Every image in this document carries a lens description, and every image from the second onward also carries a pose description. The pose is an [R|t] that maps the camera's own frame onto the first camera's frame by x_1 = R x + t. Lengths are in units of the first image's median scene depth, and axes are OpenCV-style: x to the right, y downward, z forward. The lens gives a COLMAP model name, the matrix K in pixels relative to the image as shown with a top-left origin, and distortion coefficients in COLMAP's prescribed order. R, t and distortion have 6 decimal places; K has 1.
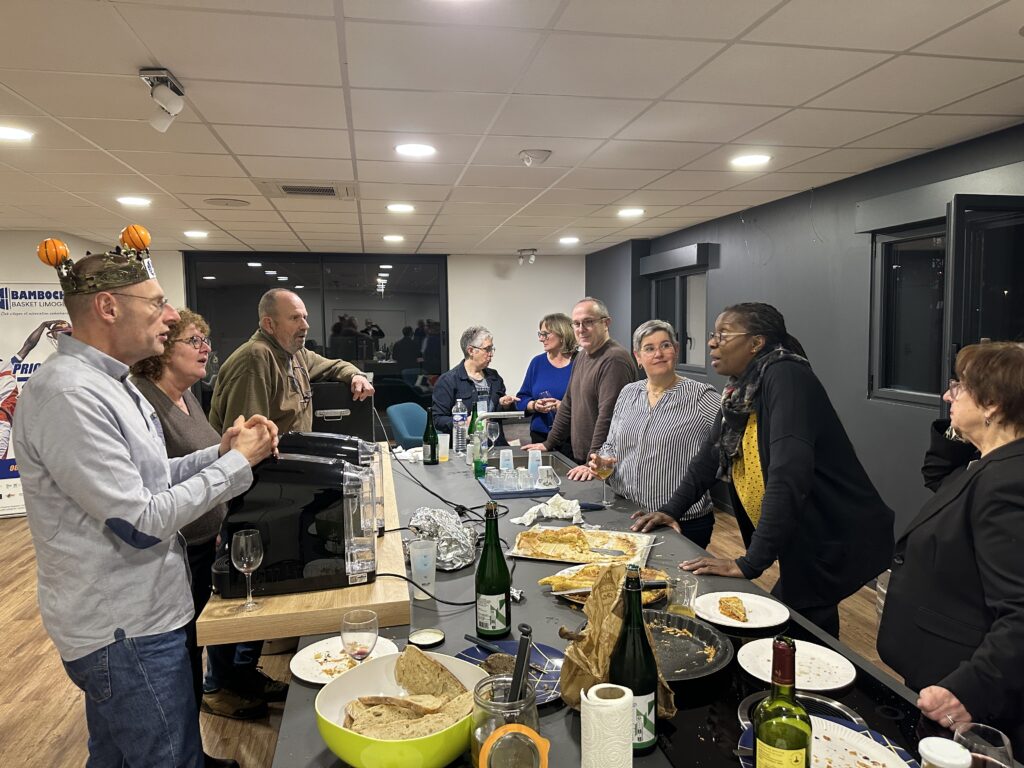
lens RADIAL K [[720.2, 0, 513.8], [0, 720.2, 382.6], [0, 0, 1]] dist [0.003809, -0.000637]
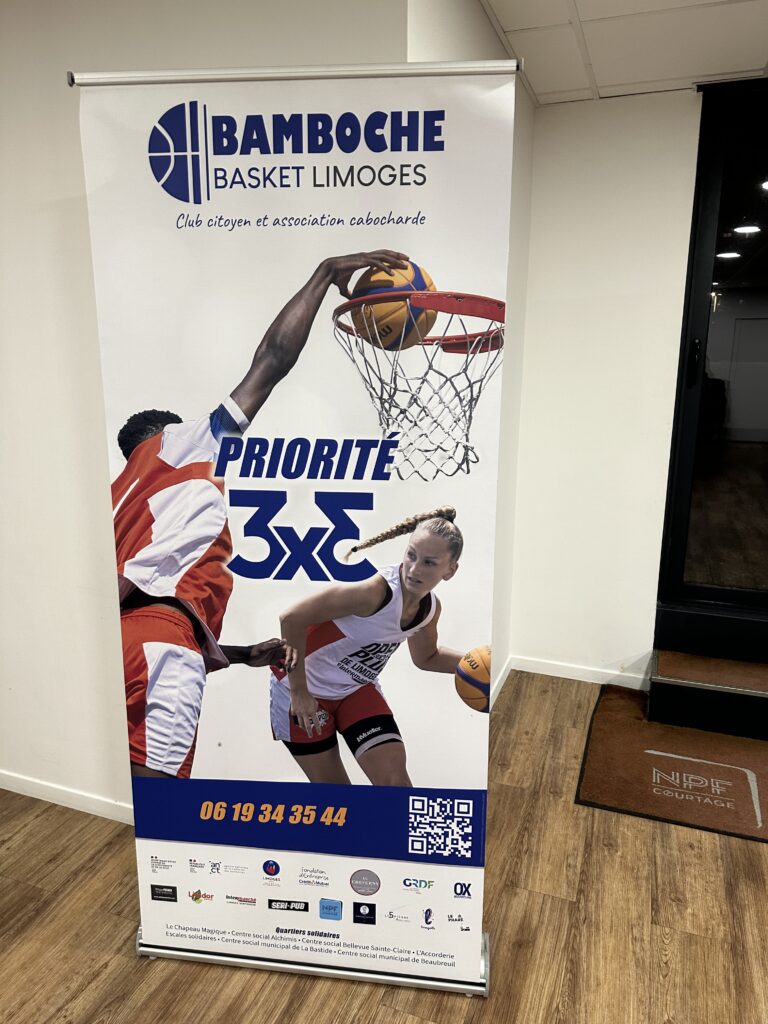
lens RADIAL K [[720.2, 0, 385.1], [0, 720.2, 511.8], [0, 0, 1]] dist [0.003809, -0.000637]
pose [[0.847632, 0.135566, -0.512973, -0.509881], [-0.060935, 0.985284, 0.159697, -0.043177], [0.527073, -0.104106, 0.843419, 0.812820]]
